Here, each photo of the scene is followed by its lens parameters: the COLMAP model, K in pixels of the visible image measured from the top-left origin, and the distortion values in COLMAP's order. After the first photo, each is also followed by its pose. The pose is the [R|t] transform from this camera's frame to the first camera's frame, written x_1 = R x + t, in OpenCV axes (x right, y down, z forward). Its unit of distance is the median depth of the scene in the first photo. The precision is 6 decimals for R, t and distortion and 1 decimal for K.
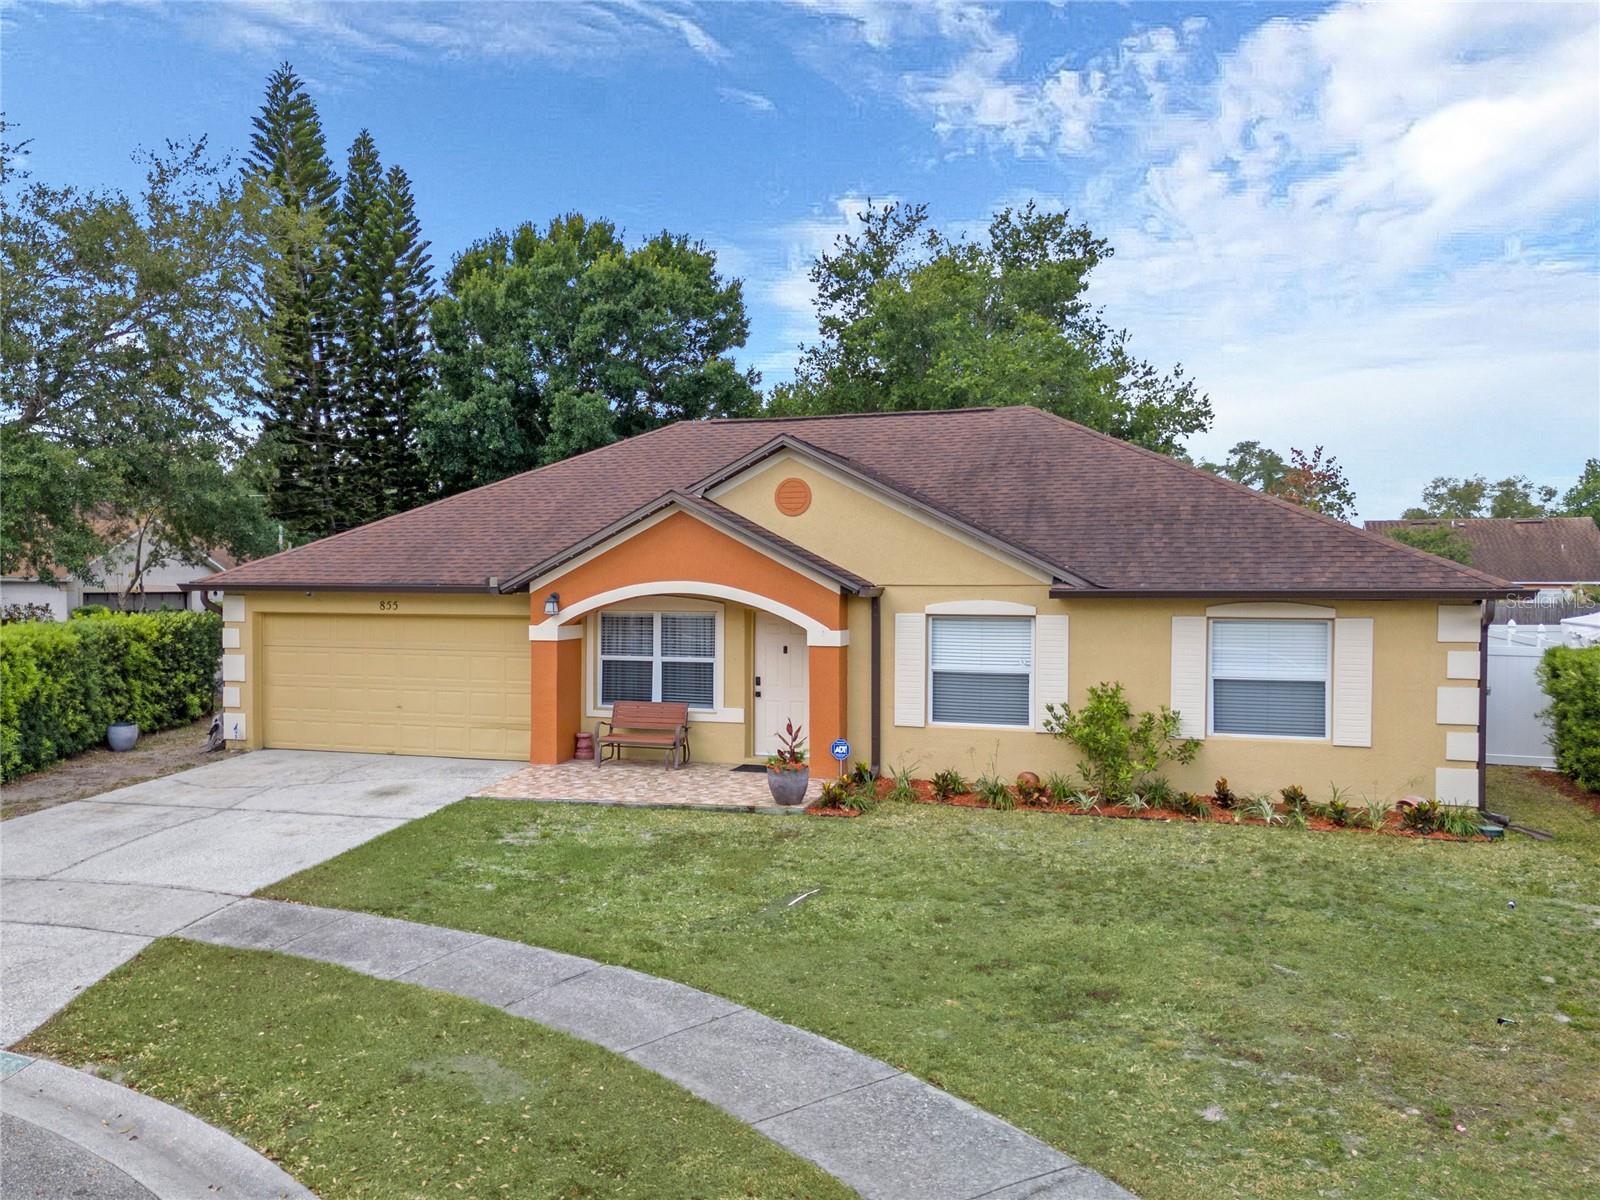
lens RADIAL K [[1372.2, 0, 683.0], [0, 1372.2, 618.1], [0, 0, 1]] dist [0.056019, -0.039924]
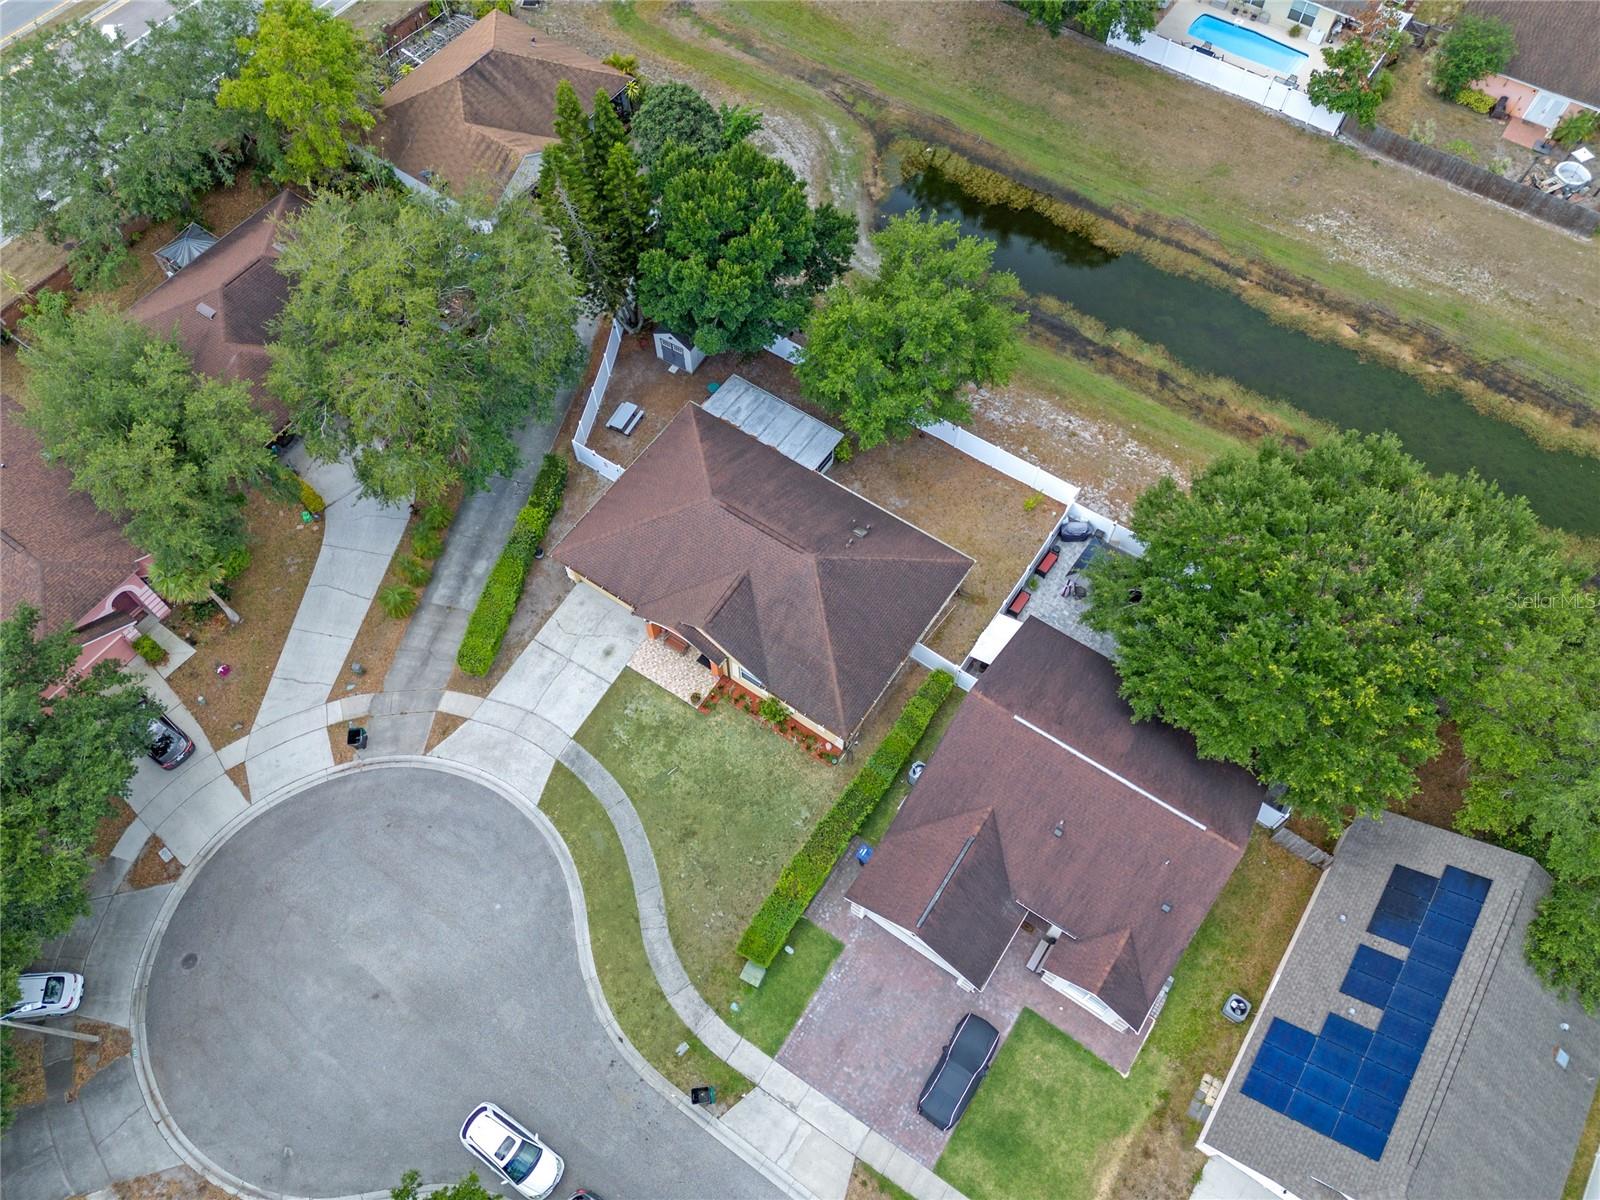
lens RADIAL K [[1179.3, 0, 808.5], [0, 1179.3, 601.1], [0, 0, 1]] dist [0.063676, -0.055265]
pose [[0.971833, 0.208767, -0.109346, 0.730746], [-0.013729, 0.513342, 0.858074, -3.074135], [0.235270, -0.832404, 0.501749, -0.455509]]
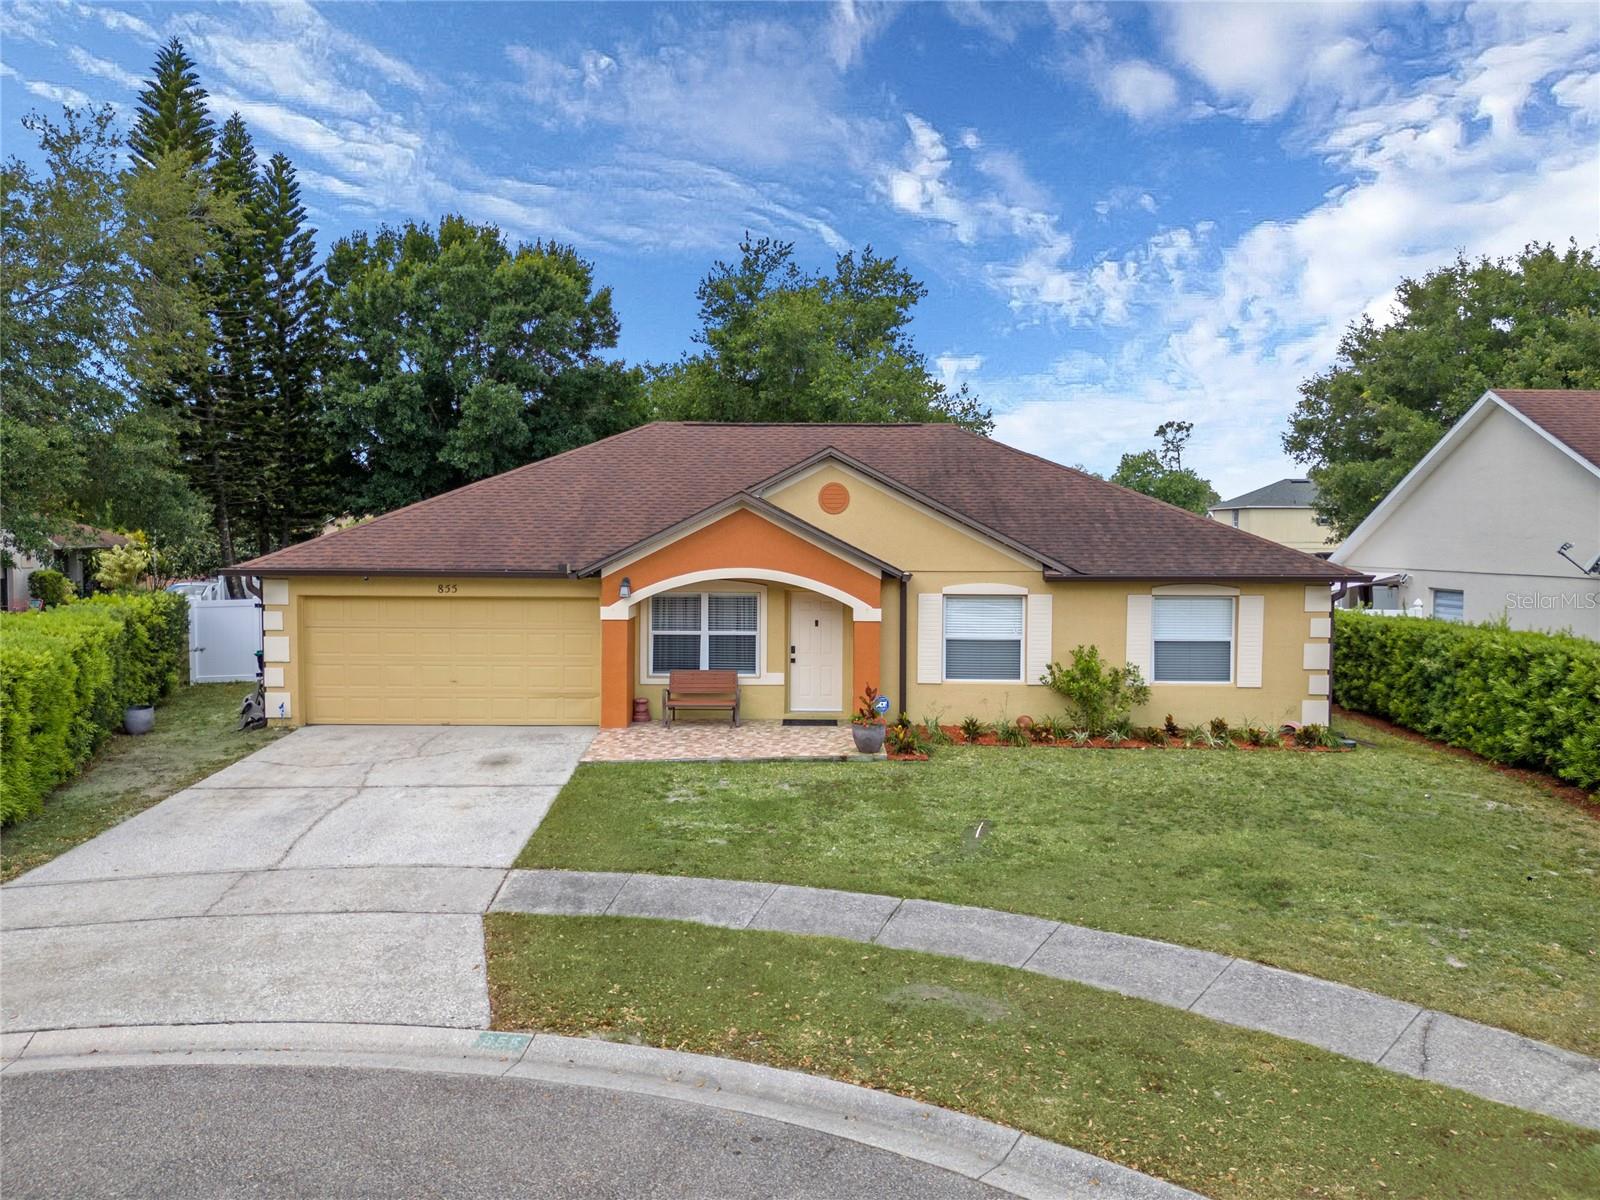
lens RADIAL K [[1179.3, 0, 802.1], [0, 1179.3, 606.0], [0, 0, 1]] dist [0.063676, -0.055265]
pose [[0.942262, -0.016810, 0.334454, -0.328789], [0.006628, 0.999480, 0.031563, -0.029117], [-0.334811, -0.027524, 0.941883, 0.028328]]
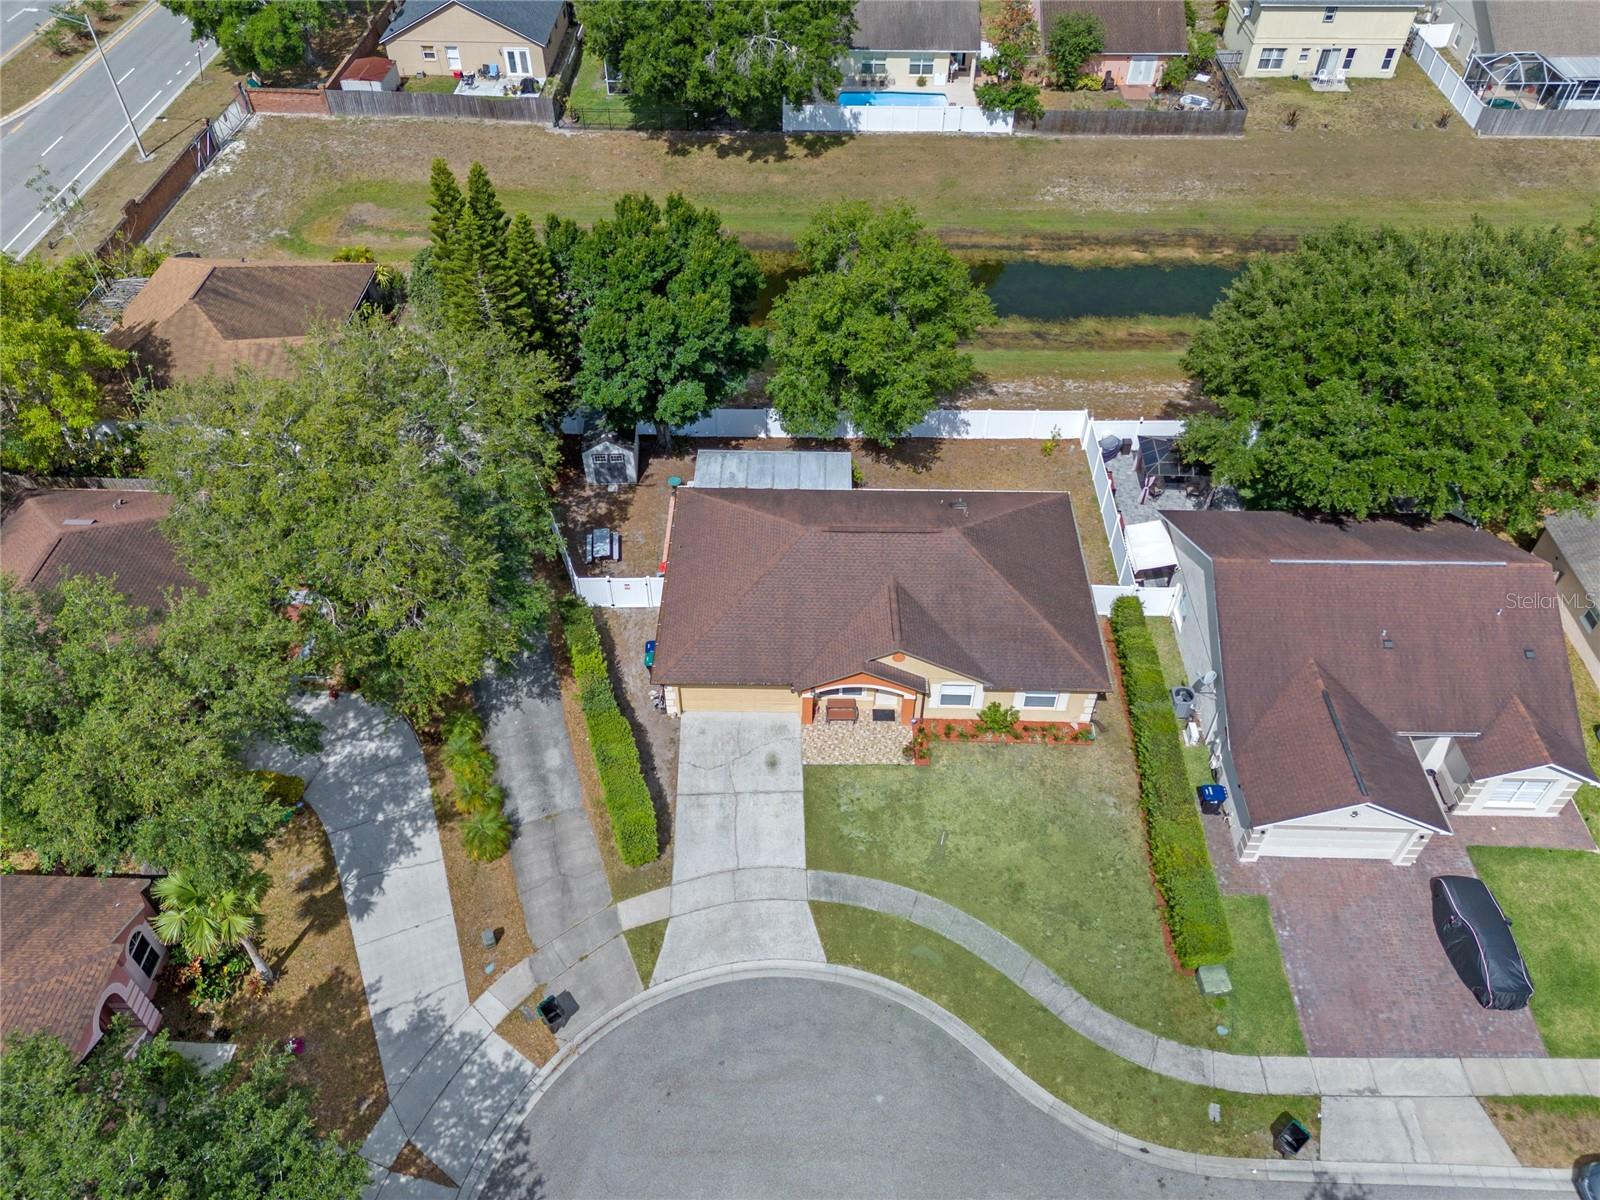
lens RADIAL K [[1179.3, 0, 804.8], [0, 1179.3, 595.2], [0, 0, 1]] dist [0.063676, -0.055265]
pose [[0.941468, -0.236051, 0.240663, -0.749456], [0.004000, 0.721686, 0.692209, -2.118350], [-0.337080, -0.650729, 0.680388, -0.600819]]
